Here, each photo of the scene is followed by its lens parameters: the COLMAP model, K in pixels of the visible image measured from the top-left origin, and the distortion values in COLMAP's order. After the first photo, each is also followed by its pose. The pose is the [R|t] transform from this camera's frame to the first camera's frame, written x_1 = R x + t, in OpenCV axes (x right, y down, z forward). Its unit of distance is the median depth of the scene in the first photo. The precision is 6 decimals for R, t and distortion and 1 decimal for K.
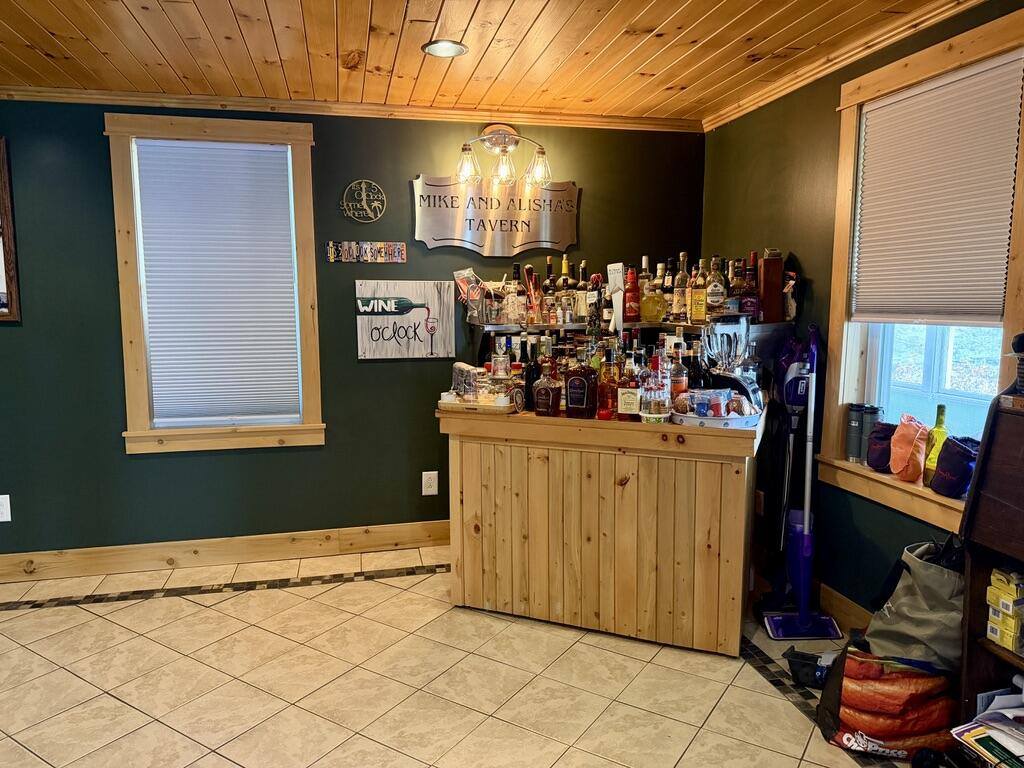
lens RADIAL K [[715.9, 0, 512.0], [0, 715.9, 384.0], [0, 0, 1]] dist [0.122694, -0.140453]
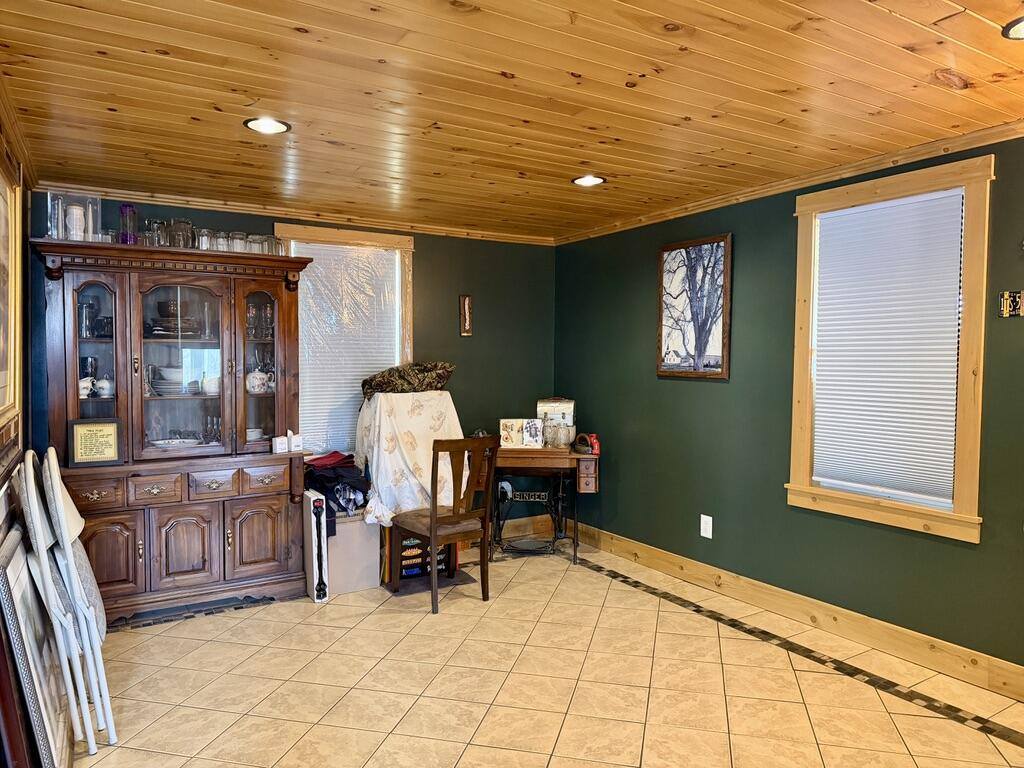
lens RADIAL K [[725.9, 0, 512.0], [0, 725.9, 384.0], [0, 0, 1]] dist [-0.004290, -0.005695]
pose [[0.329309, 0.040535, -0.943352, 0.344439], [-0.117128, 0.993115, 0.001786, -0.035448], [0.936929, 0.109905, 0.331790, 0.249908]]
